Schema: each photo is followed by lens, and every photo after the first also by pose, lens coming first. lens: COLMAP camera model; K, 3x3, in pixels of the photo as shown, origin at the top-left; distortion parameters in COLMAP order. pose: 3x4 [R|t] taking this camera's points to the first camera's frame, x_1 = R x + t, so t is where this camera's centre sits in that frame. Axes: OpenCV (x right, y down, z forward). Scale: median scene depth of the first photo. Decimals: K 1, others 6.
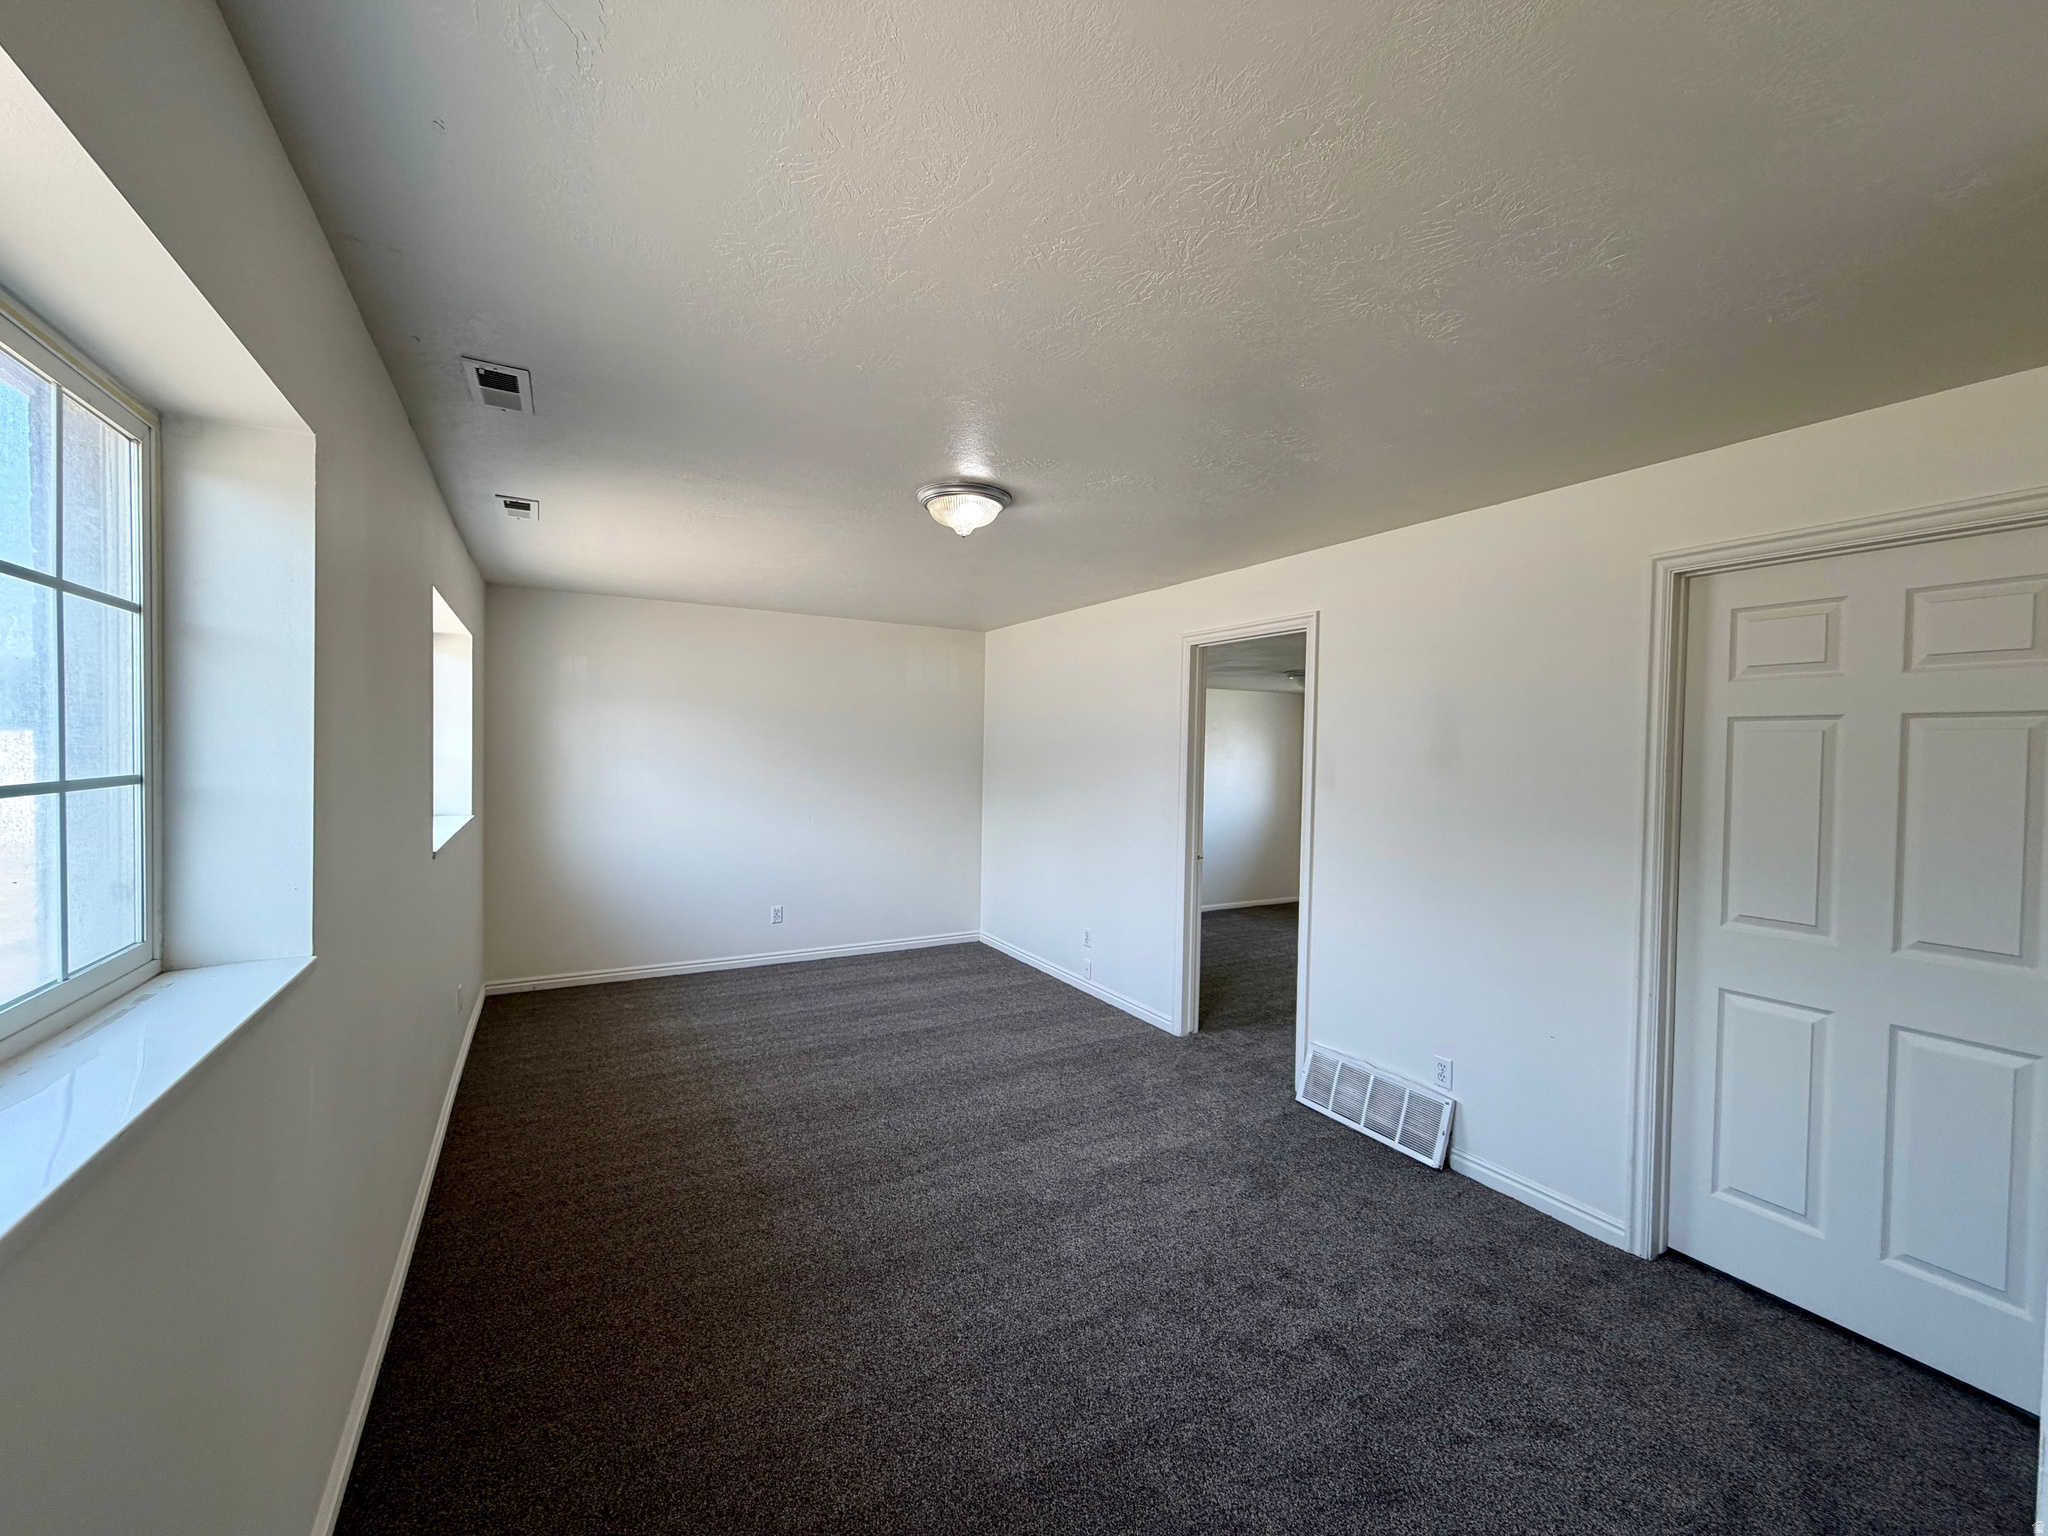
lens RADIAL K [[811.4, 0, 1017.3], [0, 811.4, 766.2], [0, 0, 1]] dist [0.000740, 0.000096]
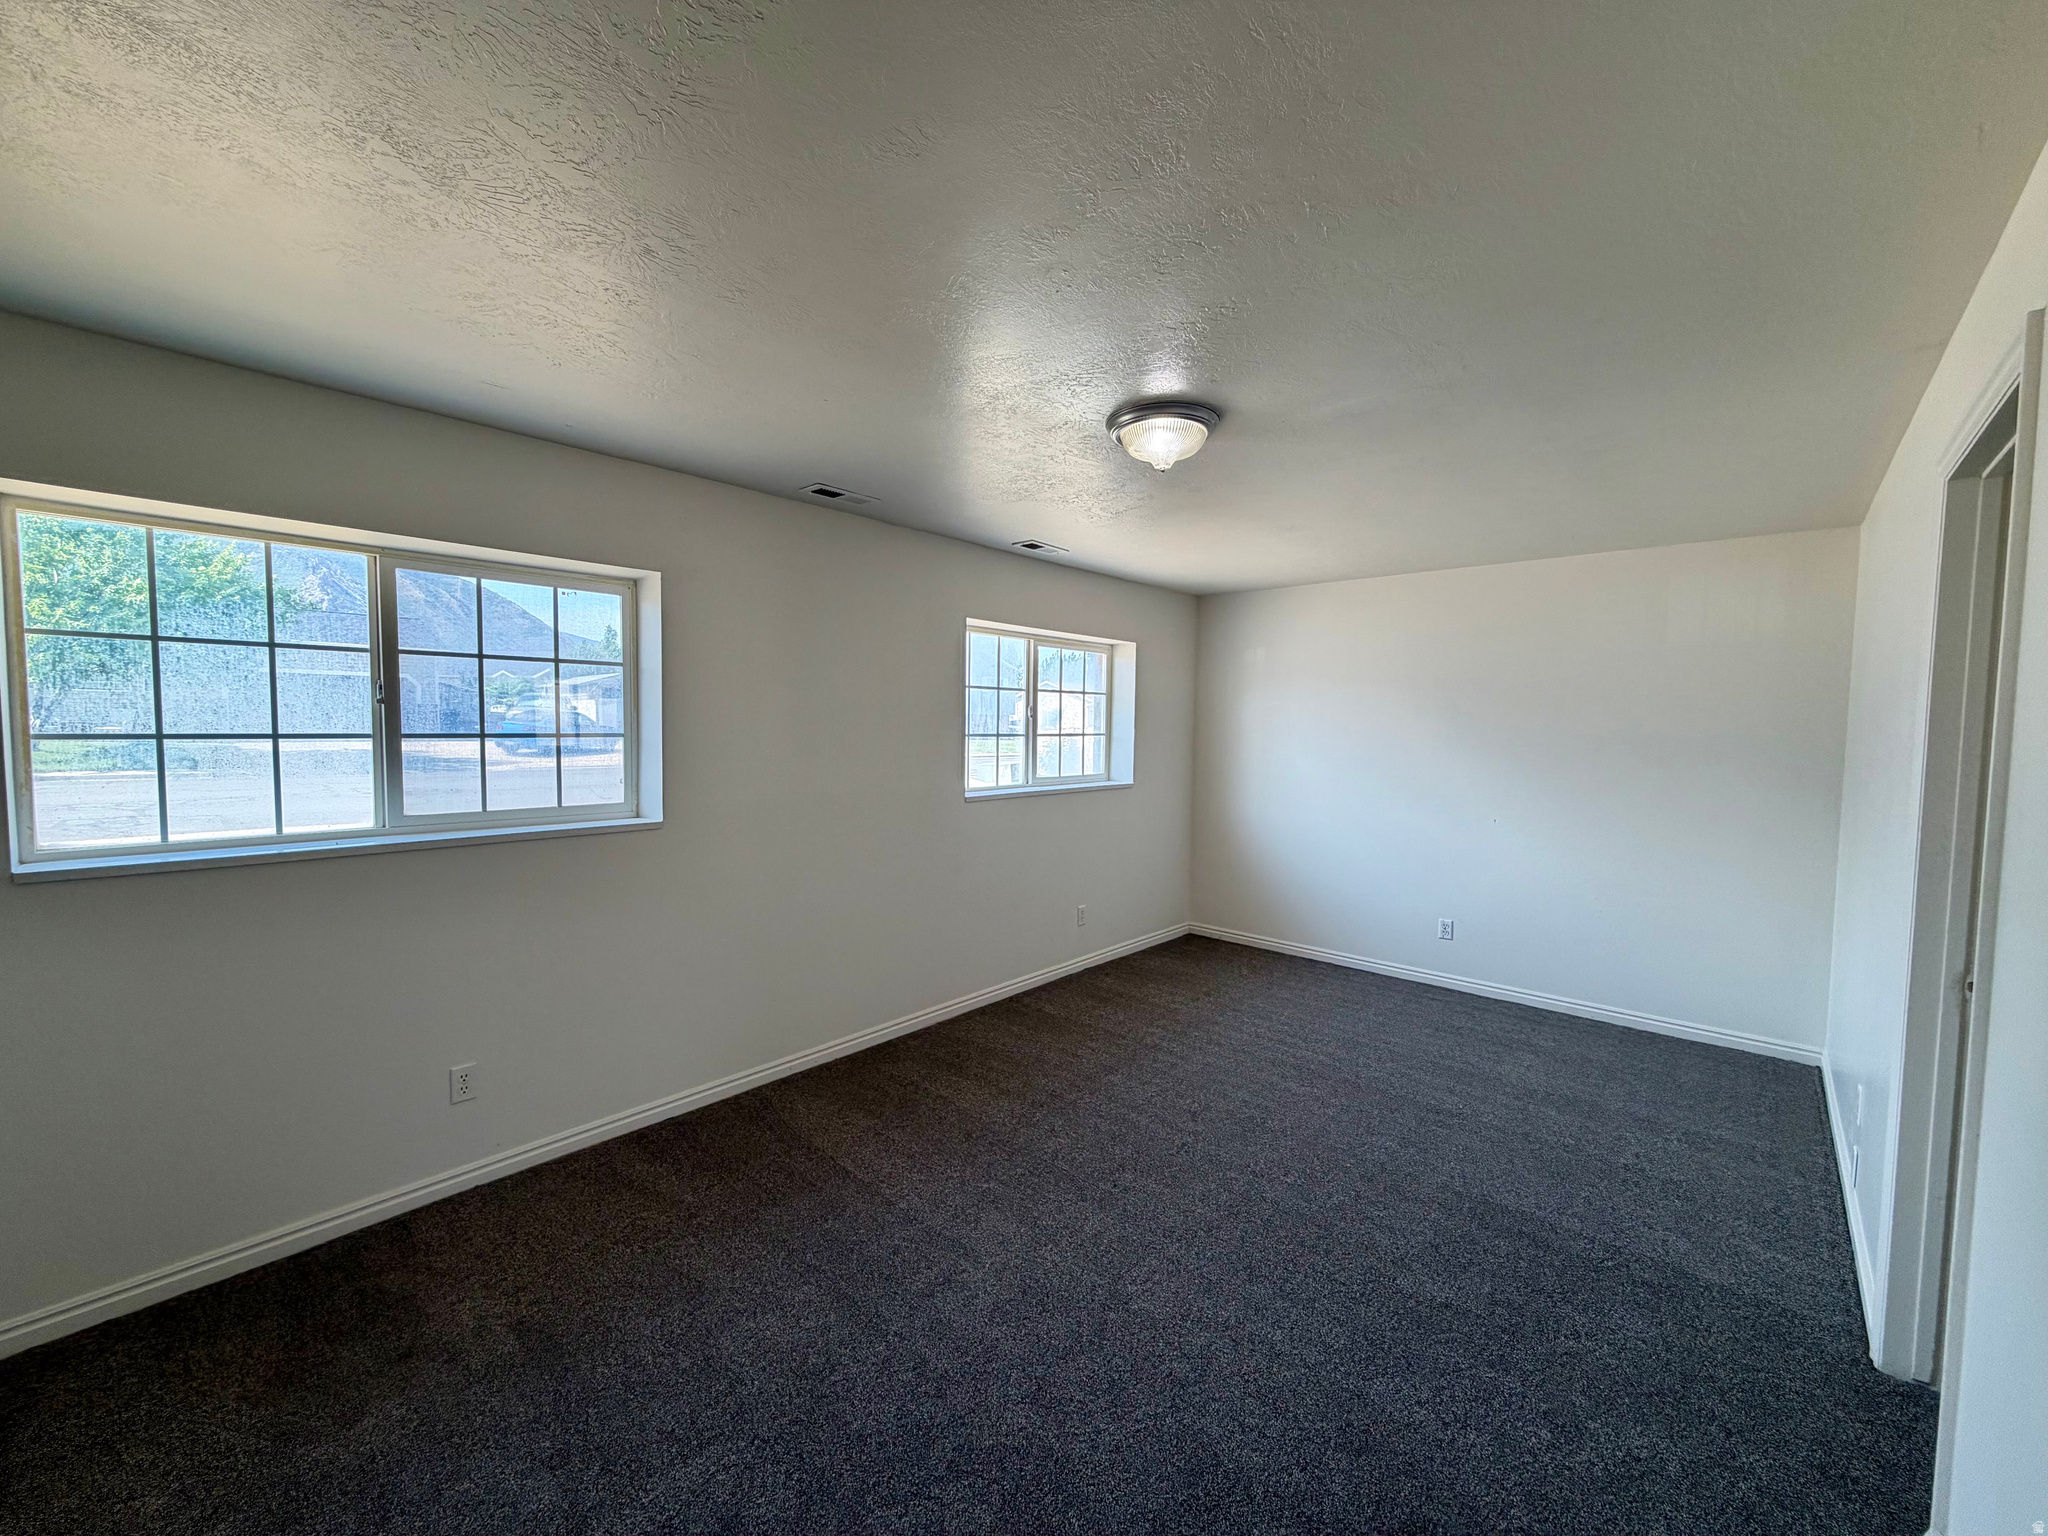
lens RADIAL K [[811.4, 0, 1017.3], [0, 811.4, 766.2], [0, 0, 1]] dist [0.000740, 0.000096]
pose [[0.311543, 0.038948, -0.949434, 0.469314], [-0.029137, 0.999081, 0.031424, 0.000451], [0.949785, 0.017874, 0.312391, 0.407695]]
